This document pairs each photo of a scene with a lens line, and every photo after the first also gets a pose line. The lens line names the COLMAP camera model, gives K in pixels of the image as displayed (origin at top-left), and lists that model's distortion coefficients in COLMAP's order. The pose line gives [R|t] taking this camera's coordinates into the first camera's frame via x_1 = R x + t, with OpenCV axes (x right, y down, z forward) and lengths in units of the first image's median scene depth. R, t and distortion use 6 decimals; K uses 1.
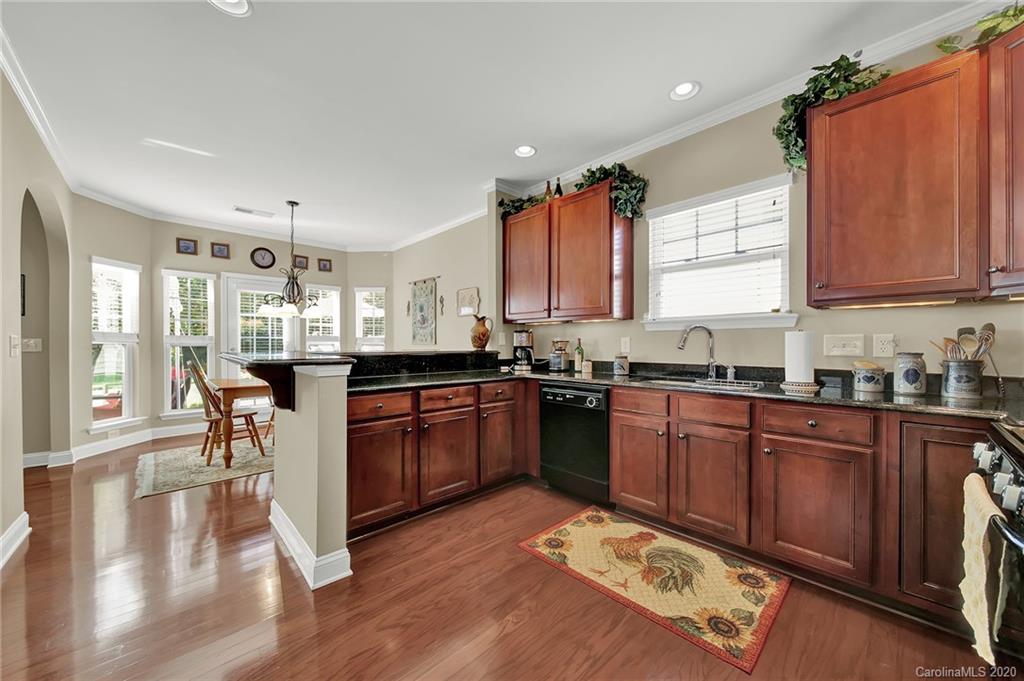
lens RADIAL K [[368.3, 0, 509.0], [0, 368.3, 346.4], [0, 0, 1]] dist [0.001537, -0.000766]
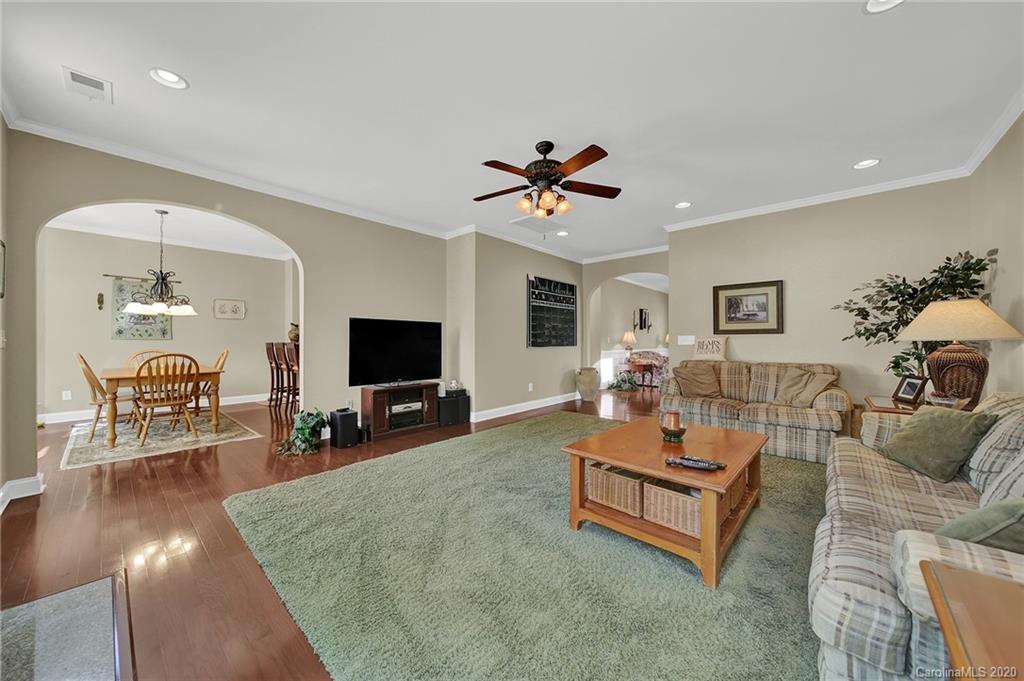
lens RADIAL K [[368.3, 0, 515.0], [0, 368.3, 339.5], [0, 0, 1]] dist [0.001537, -0.000766]
pose [[-0.081493, 0.002962, 0.996669, -2.882106], [0.006854, 0.999974, -0.002411, 0.010585], [-0.996650, 0.006635, -0.081511, 0.044400]]
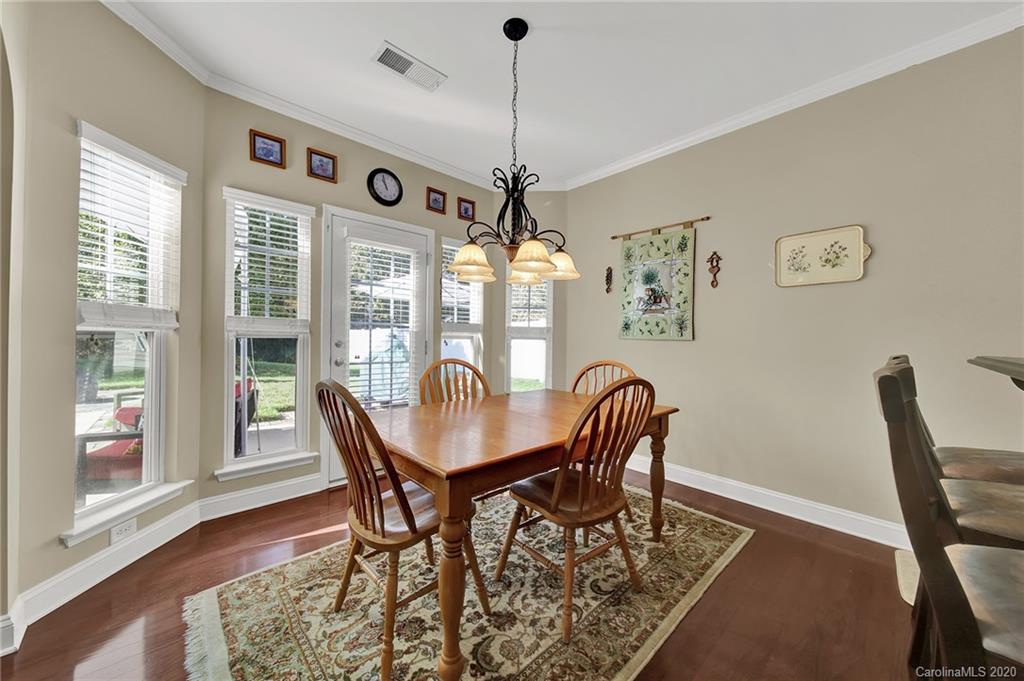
lens RADIAL K [[368.3, 0, 514.2], [0, 368.3, 337.9], [0, 0, 1]] dist [0.001537, -0.000766]
pose [[0.999784, 0.012765, -0.016374, -0.927325], [-0.012866, 0.999899, -0.006071, -0.003101], [0.016295, 0.006281, 0.999848, 0.871554]]
